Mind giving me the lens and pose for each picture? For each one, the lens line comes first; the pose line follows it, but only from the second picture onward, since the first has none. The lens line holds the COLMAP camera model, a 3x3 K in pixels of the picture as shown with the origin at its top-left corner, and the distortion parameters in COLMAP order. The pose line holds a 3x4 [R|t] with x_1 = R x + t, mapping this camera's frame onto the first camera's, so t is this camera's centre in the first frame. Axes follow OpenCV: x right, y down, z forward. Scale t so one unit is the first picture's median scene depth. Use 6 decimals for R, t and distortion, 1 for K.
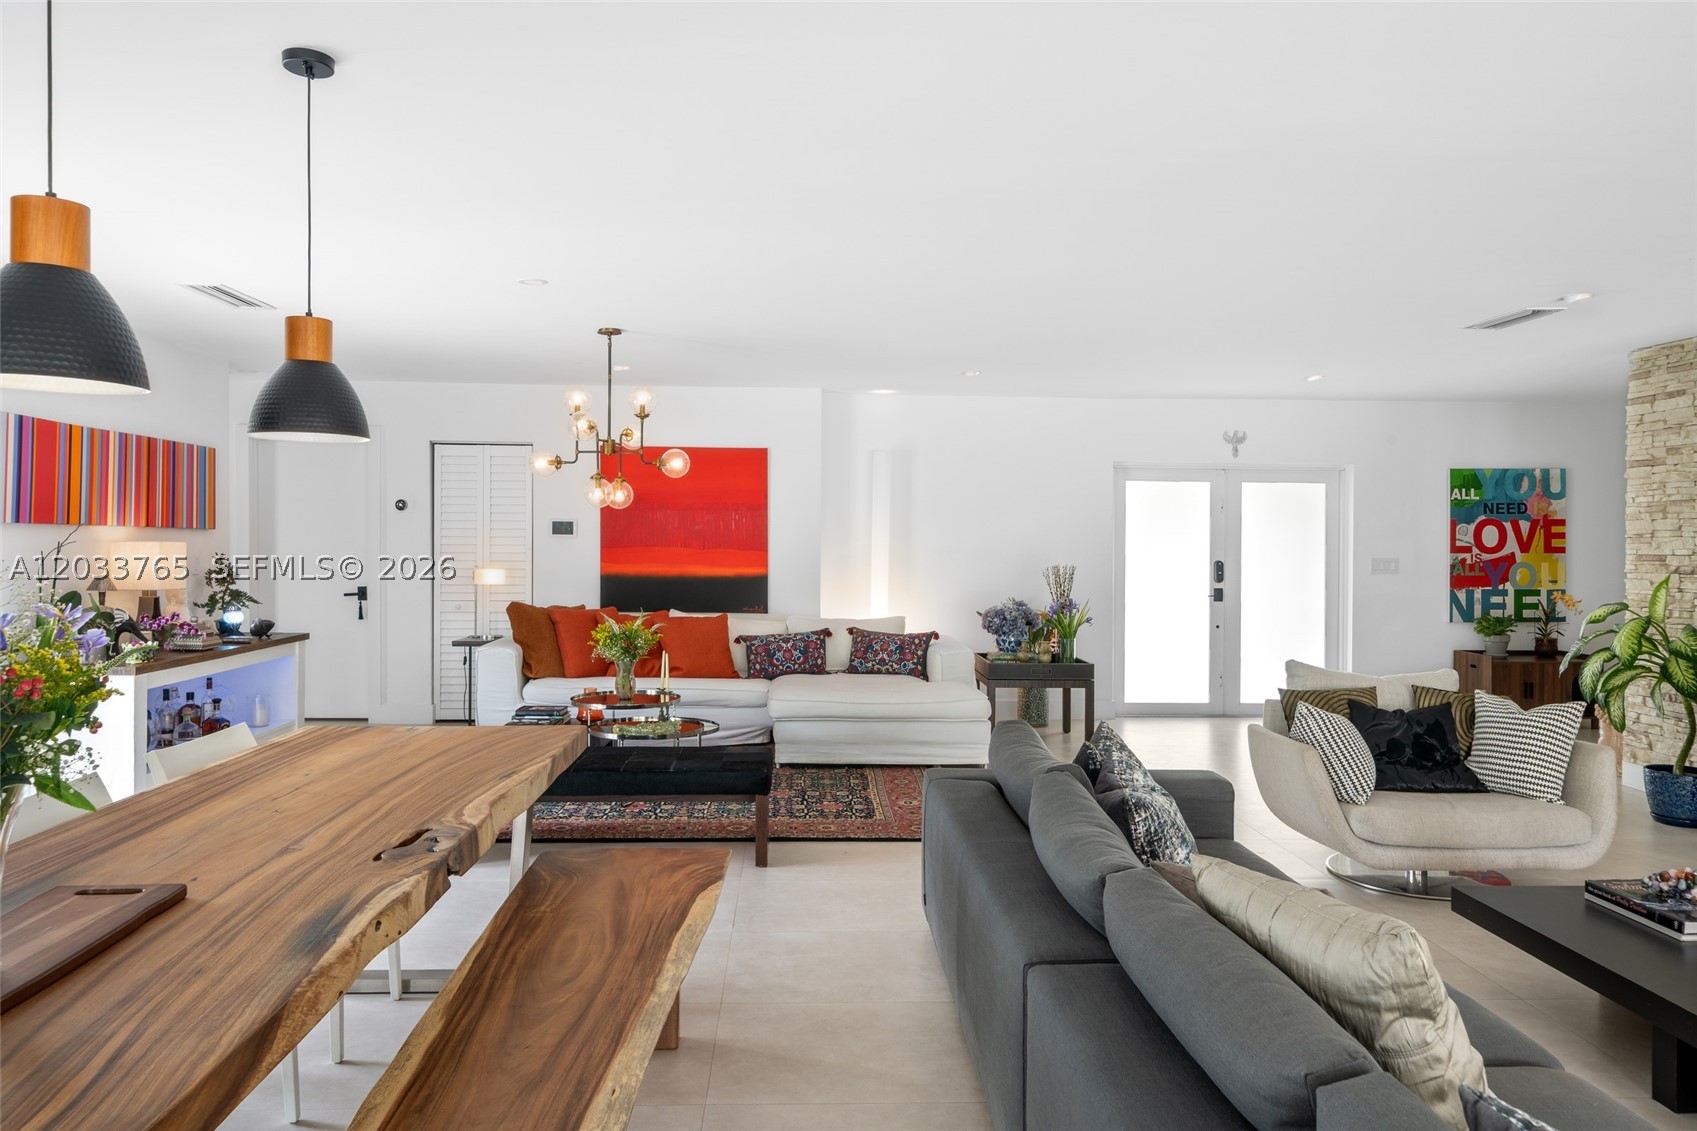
lens RADIAL K [[1117.7, 0, 847.6], [0, 1117.7, 555.4], [0, 0, 1]] dist [0.011775, 0.001550]
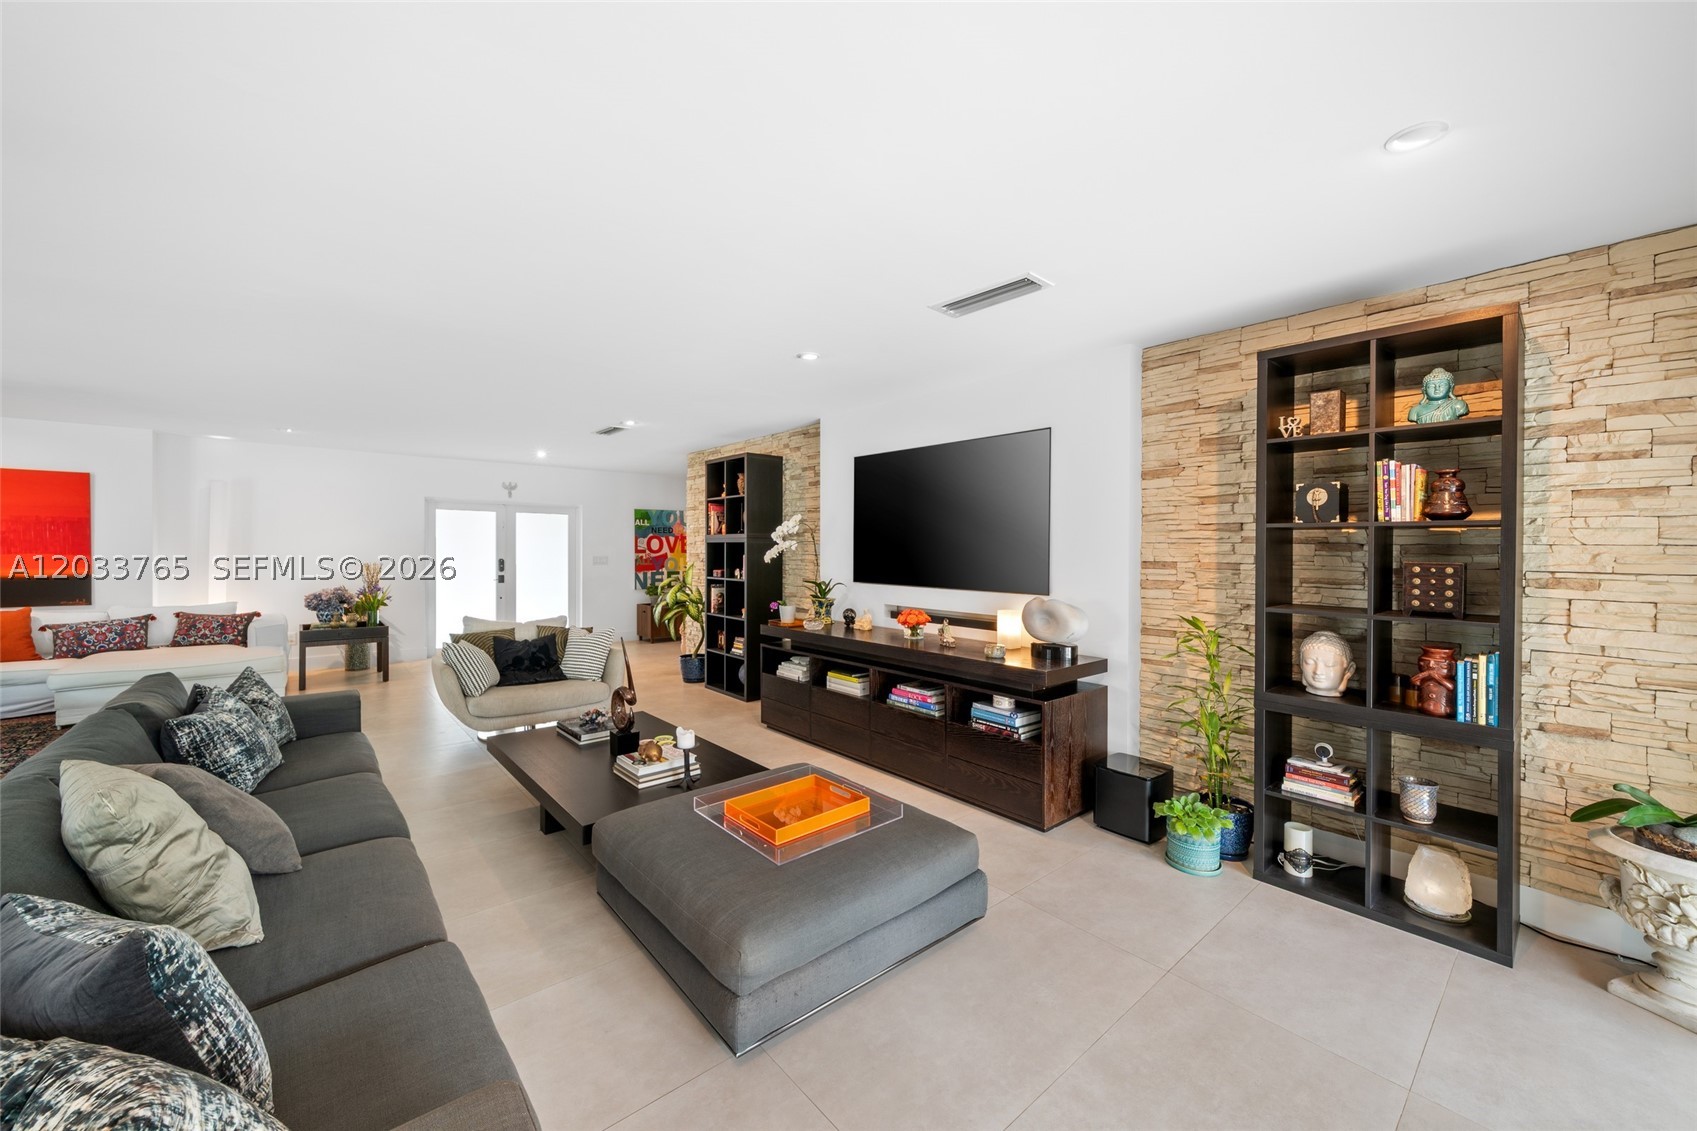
lens RADIAL K [[631.1, 0, 845.0], [0, 631.1, 560.4], [0, 0, 1]] dist [0.002943, 0.000347]
pose [[0.807320, -0.014492, 0.589935, 0.202763], [0.010446, 0.999893, 0.010268, 0.003005], [-0.590021, -0.002127, 0.807385, -0.081460]]
